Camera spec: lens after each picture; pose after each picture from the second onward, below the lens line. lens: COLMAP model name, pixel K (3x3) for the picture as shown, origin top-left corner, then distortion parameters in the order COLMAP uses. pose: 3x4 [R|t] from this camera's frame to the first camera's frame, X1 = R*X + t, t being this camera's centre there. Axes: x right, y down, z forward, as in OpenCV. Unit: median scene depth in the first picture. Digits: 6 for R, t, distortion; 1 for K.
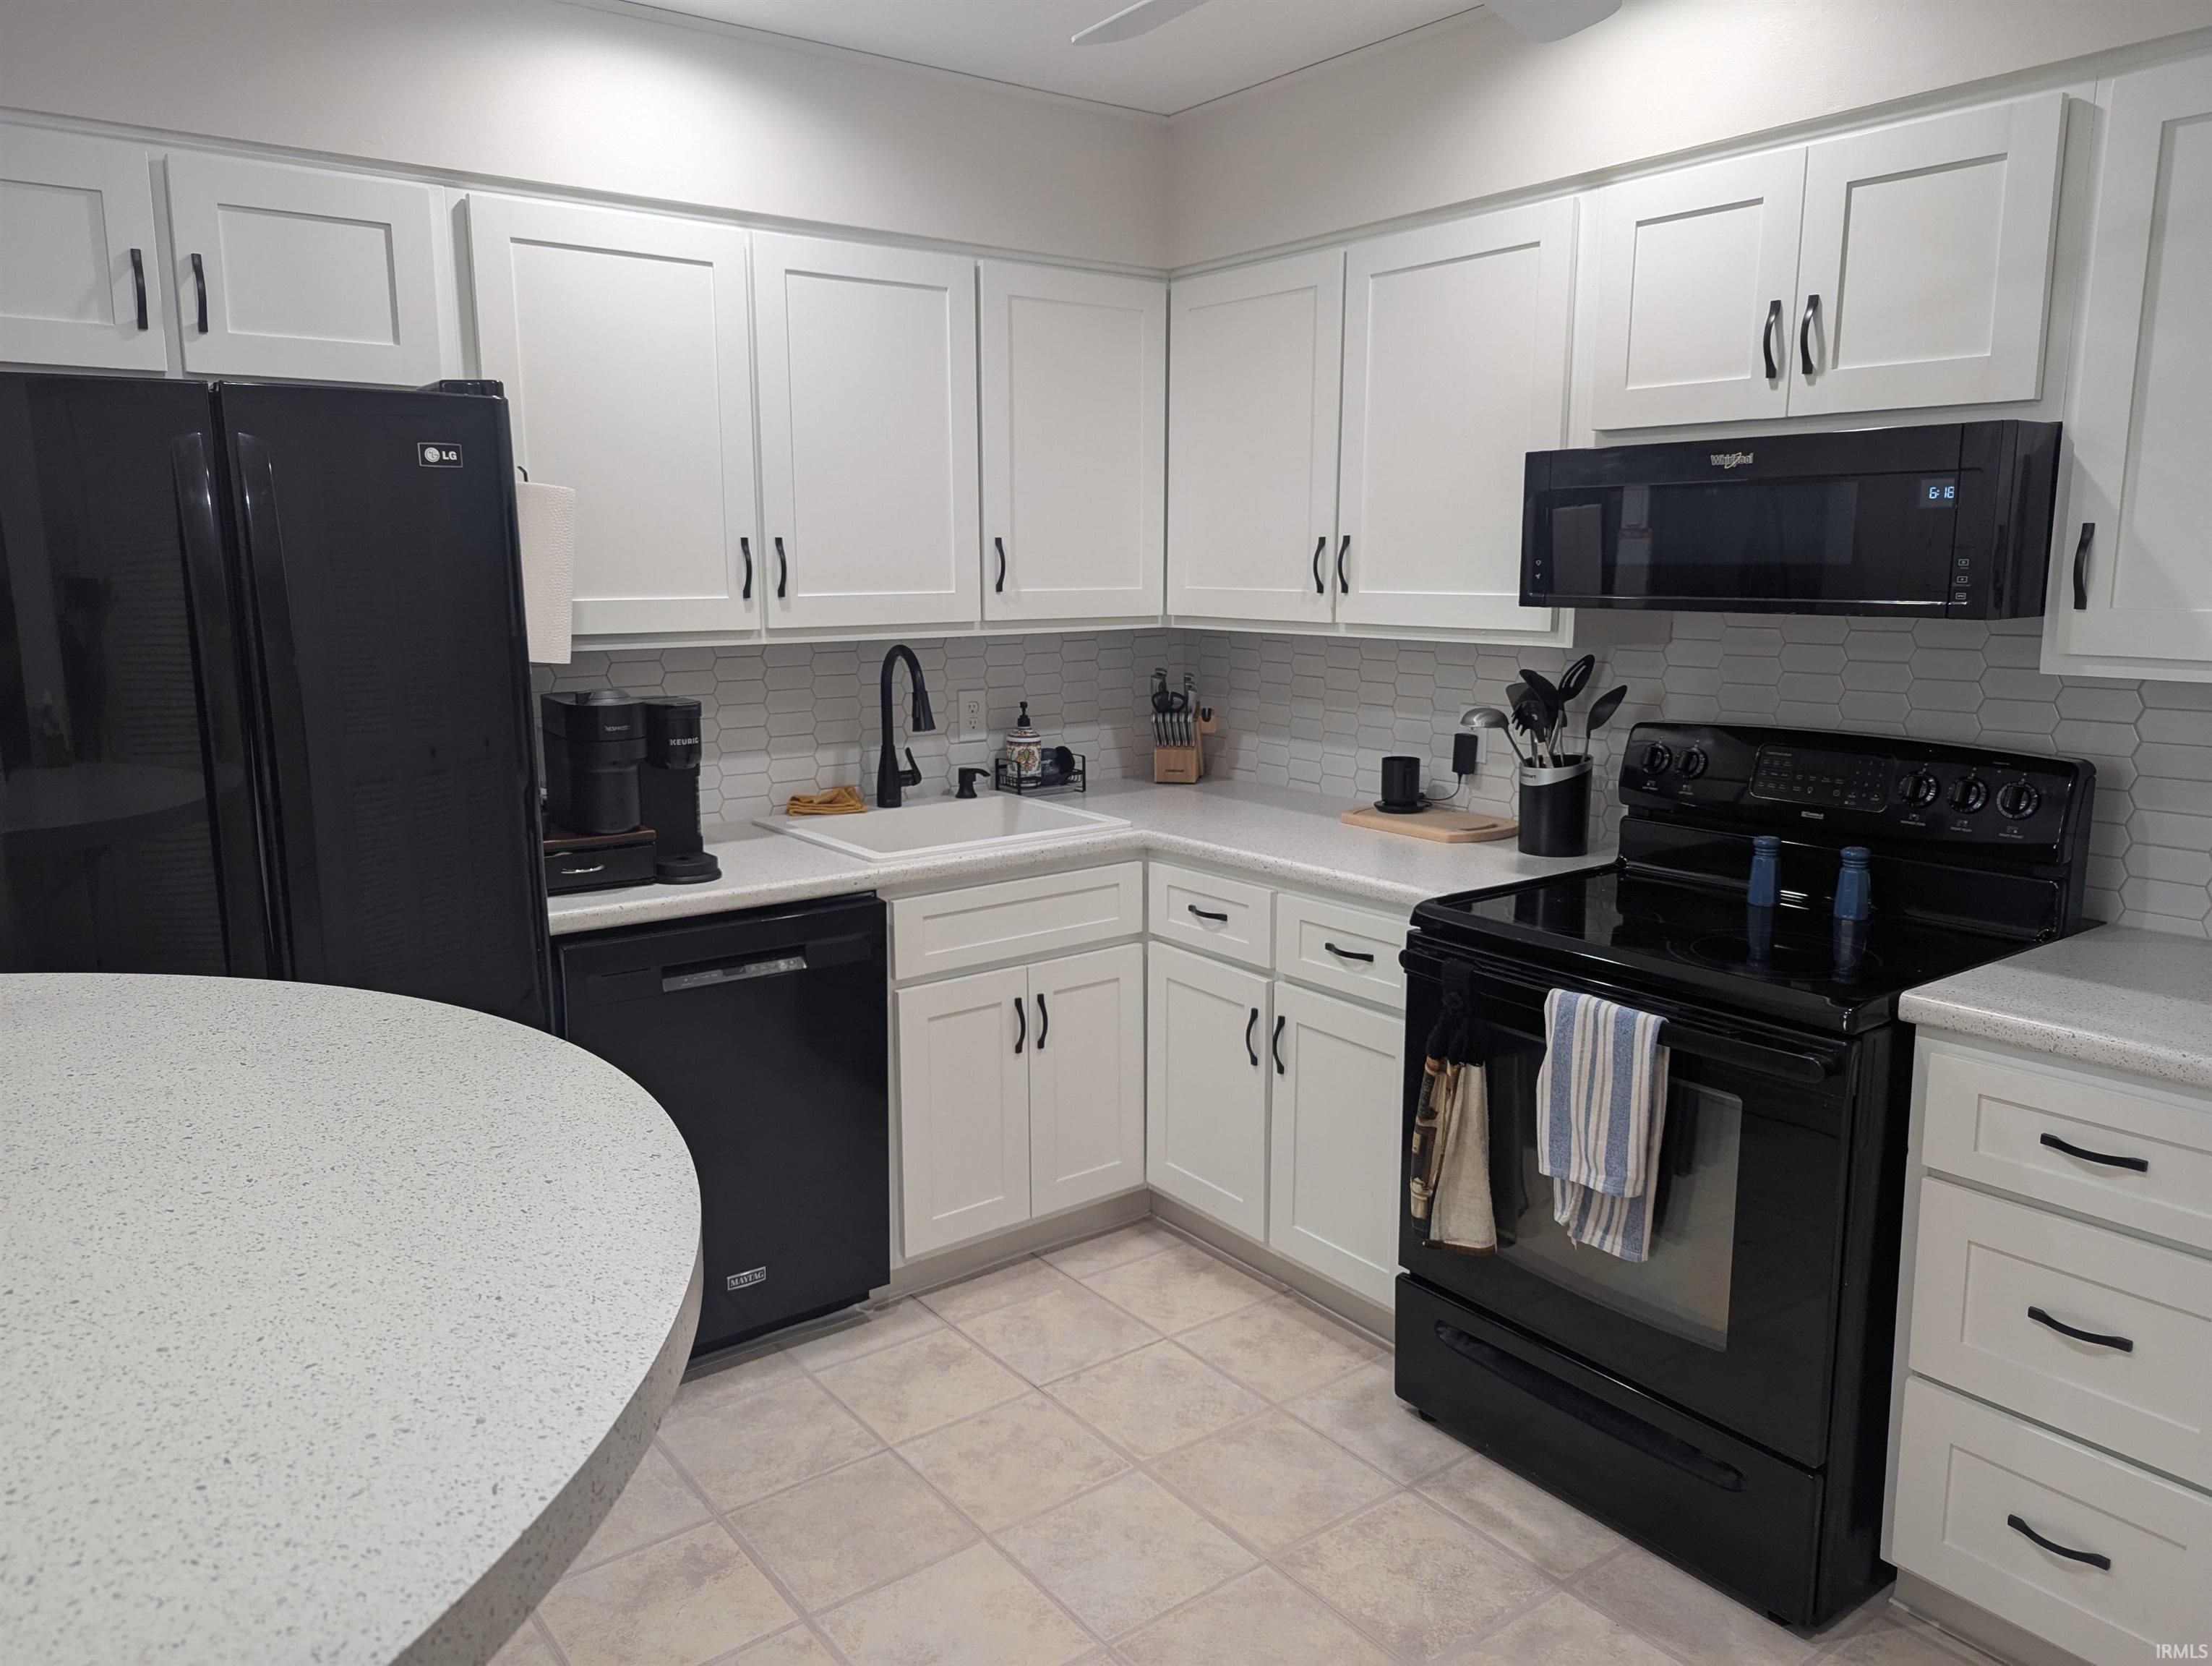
lens RADIAL K [[1562.6, 0, 1103.4], [0, 1562.6, 829.1], [0, 0, 1]] dist [0.046586, -0.044437]
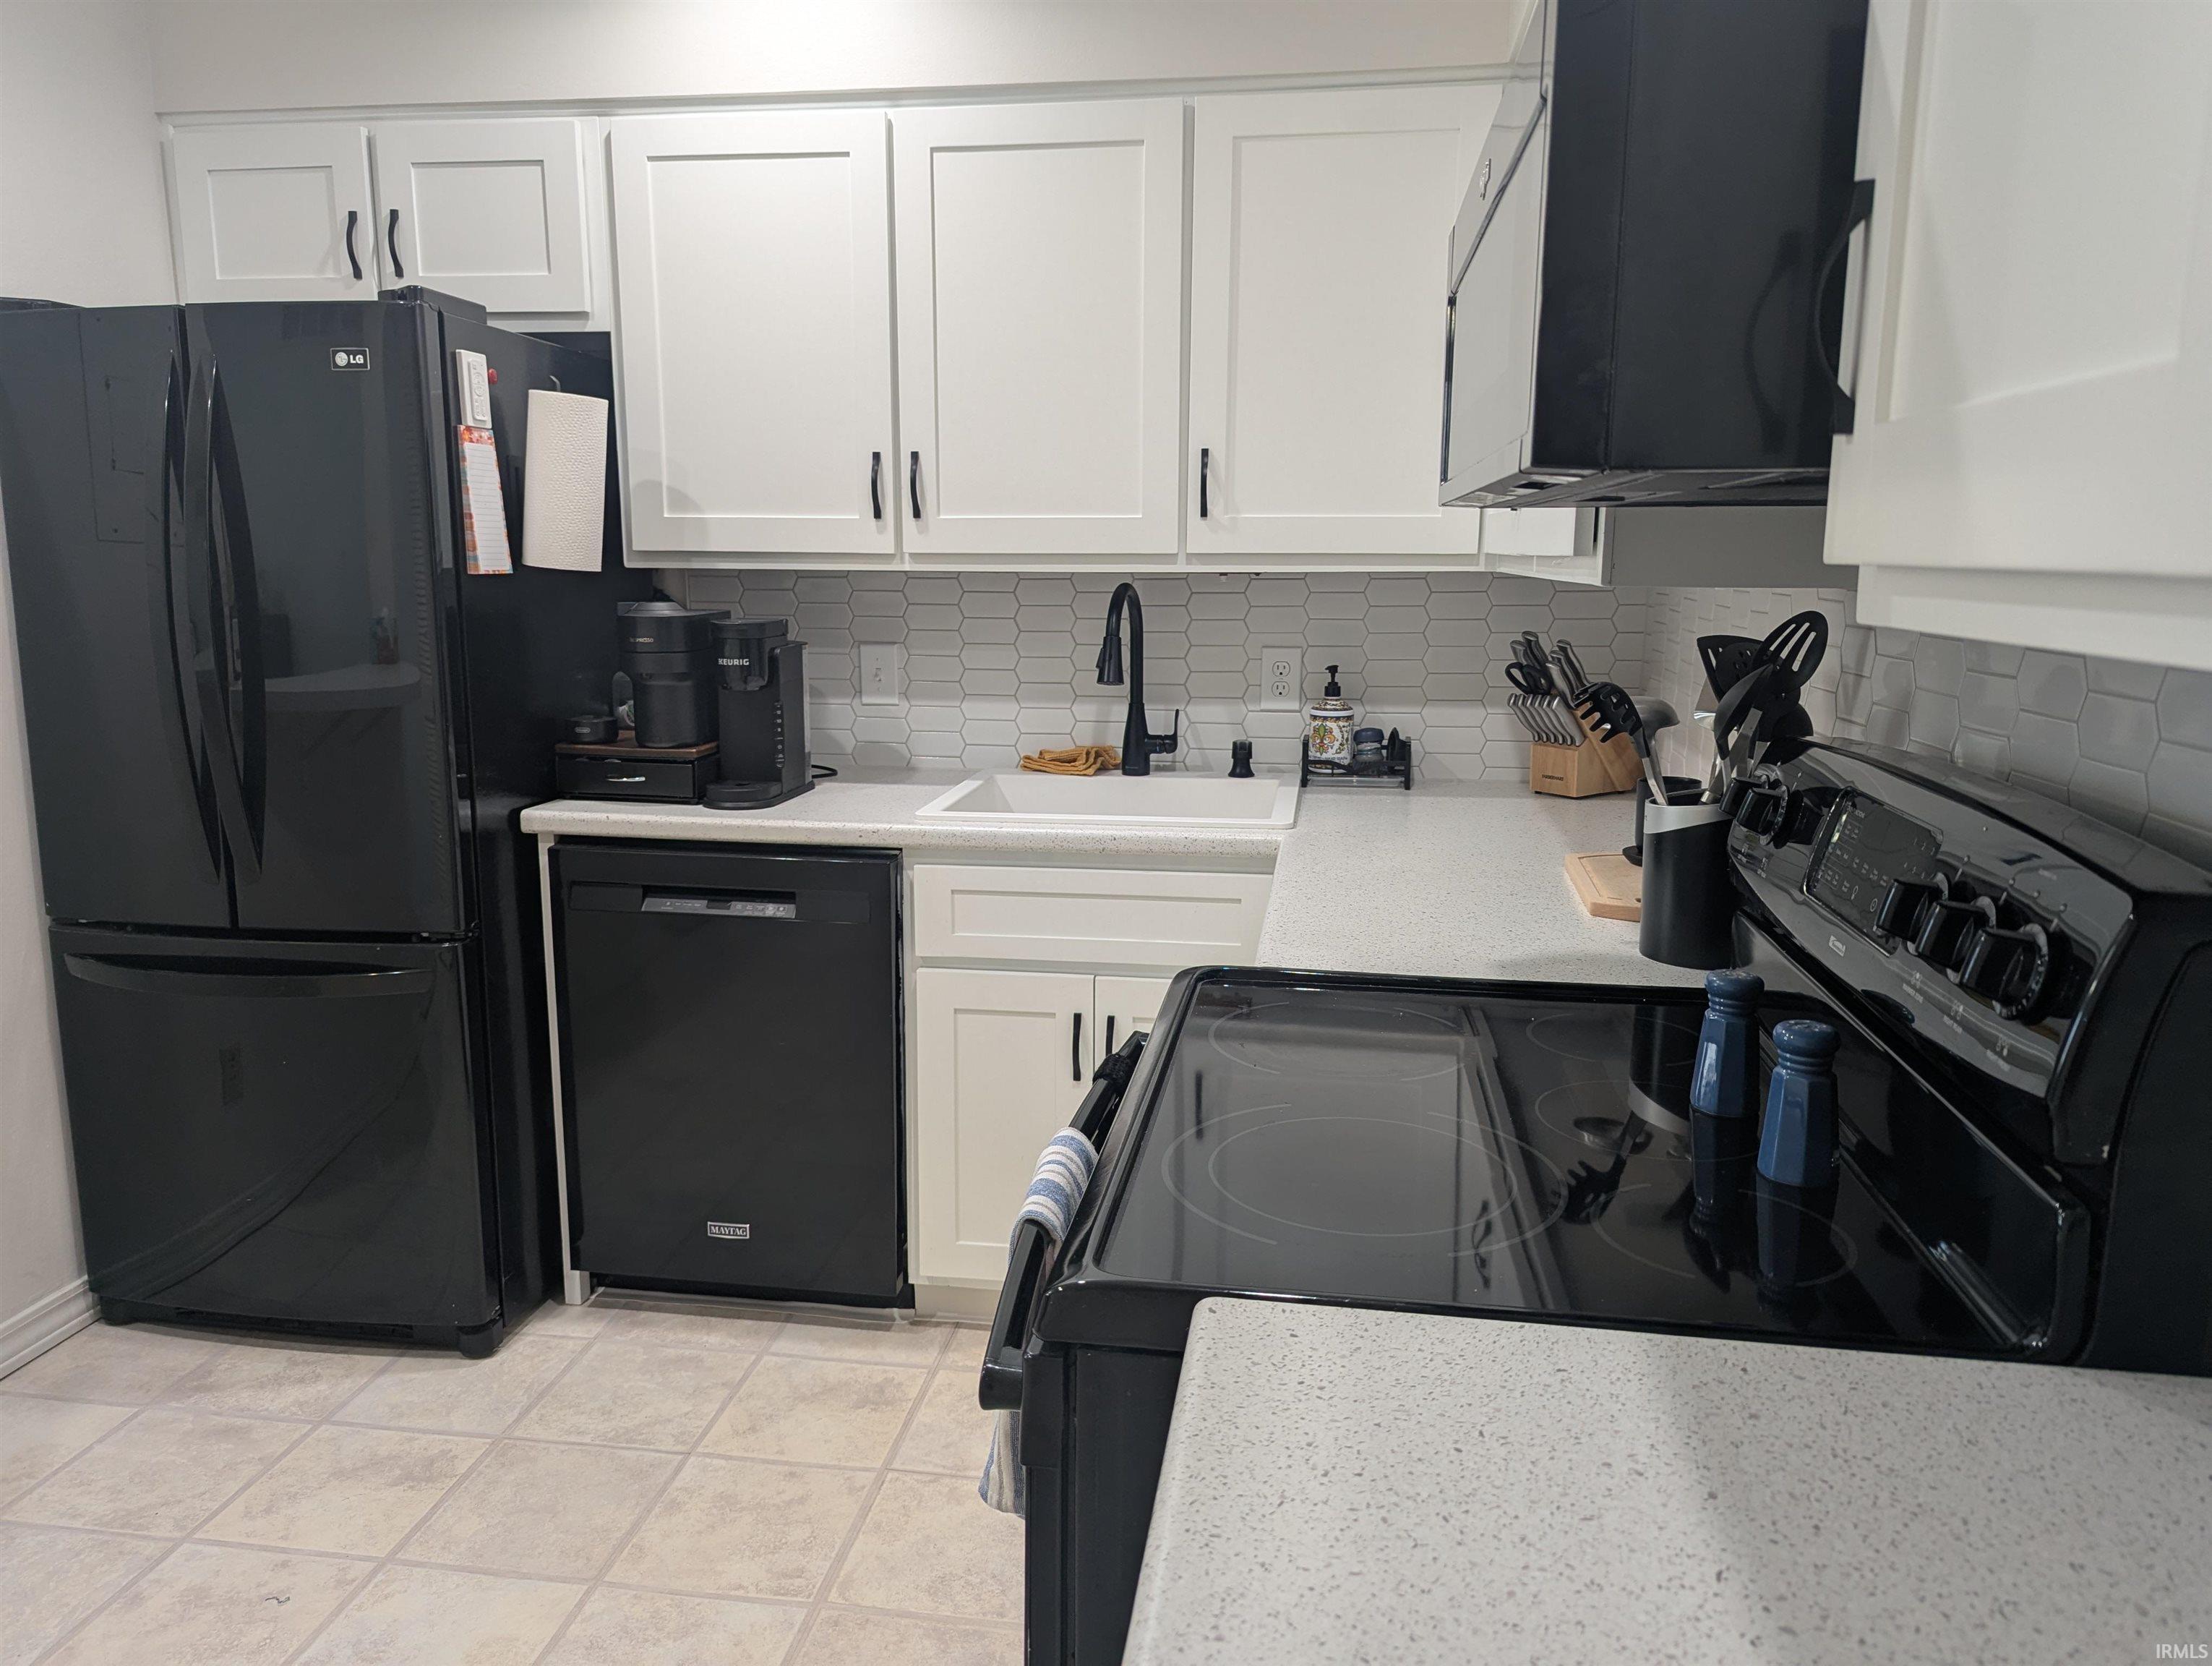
lens RADIAL K [[1695.8, 0, 1101.8], [0, 1695.8, 820.0], [0, 0, 1]] dist [0.106599, -0.132196]
pose [[0.690129, 0.116674, -0.714219, 0.496680], [-0.131392, 0.990717, 0.034883, -0.019729], [0.711659, 0.069769, 0.699052, 0.337675]]
